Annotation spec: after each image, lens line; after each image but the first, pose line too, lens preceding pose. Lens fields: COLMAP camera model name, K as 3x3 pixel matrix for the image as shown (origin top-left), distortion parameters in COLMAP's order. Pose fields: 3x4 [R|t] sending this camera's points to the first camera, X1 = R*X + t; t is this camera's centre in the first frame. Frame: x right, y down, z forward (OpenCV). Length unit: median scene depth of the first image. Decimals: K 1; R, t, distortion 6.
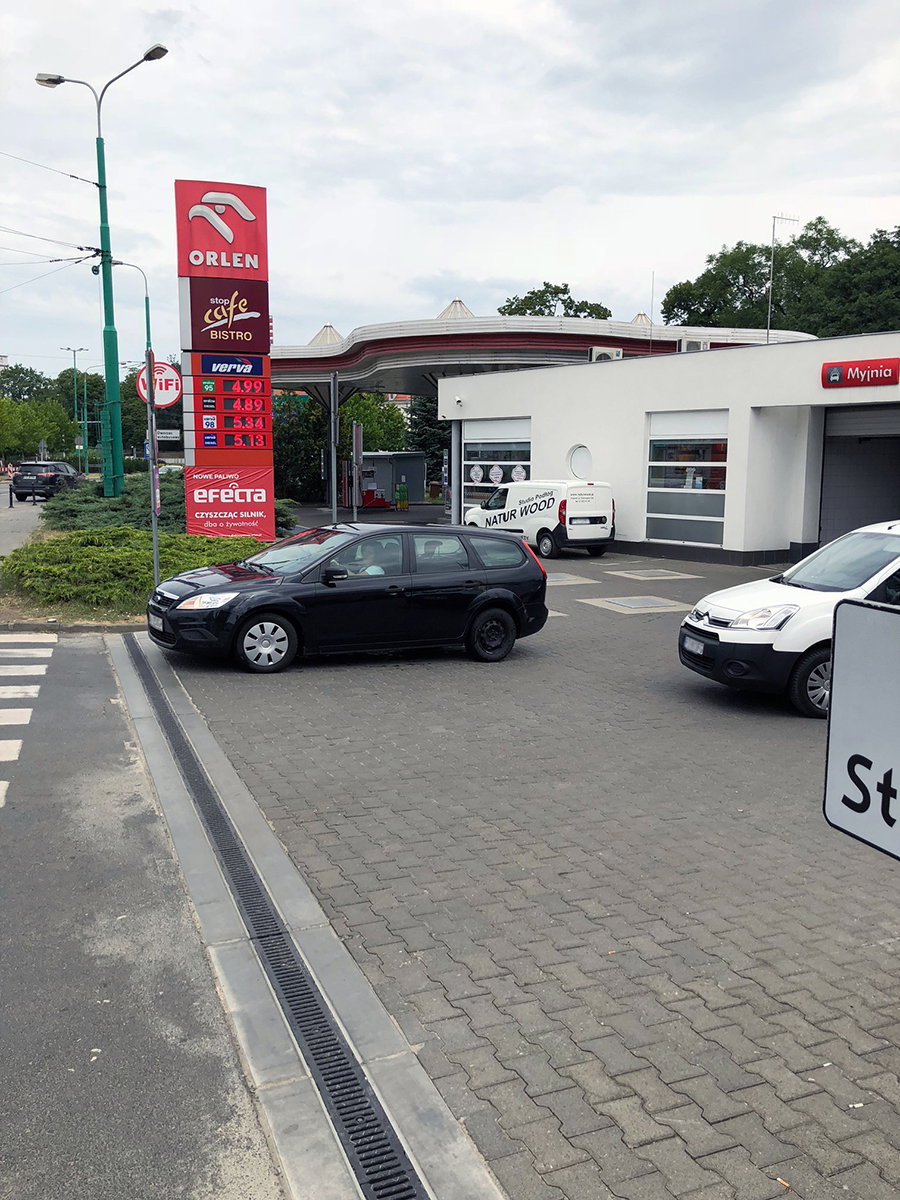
lens RADIAL K [[961.9, 0, 447.0], [0, 961.9, 597.5], [0, 0, 1]] dist [0.000950, -0.005795]
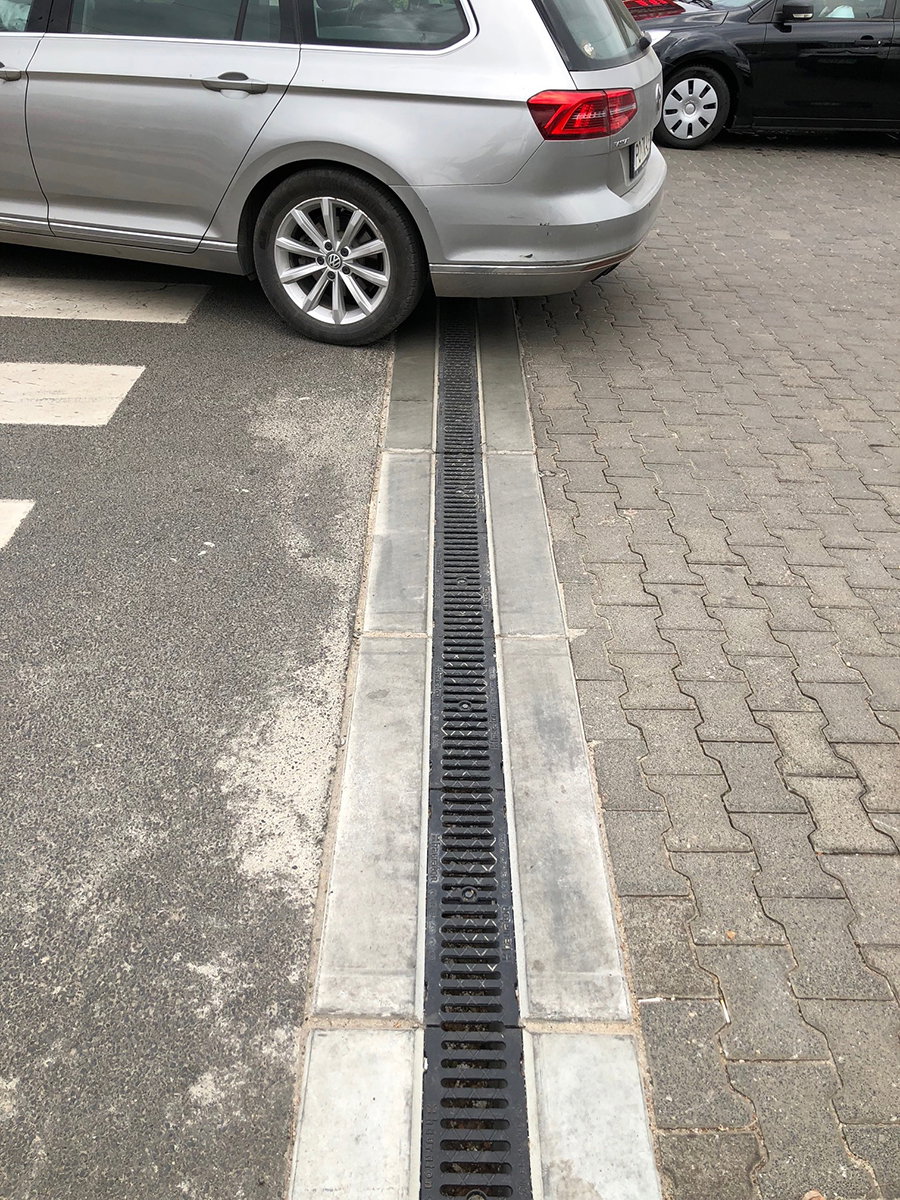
lens RADIAL K [[961.9, 0, 443.6], [0, 961.9, 598.9], [0, 0, 1]] dist [0.000950, -0.005795]
pose [[0.926321, 0.230888, -0.297691, 0.093681], [-0.061915, 0.872745, 0.484235, 0.090695], [0.371613, -0.430125, 0.822737, 0.367785]]
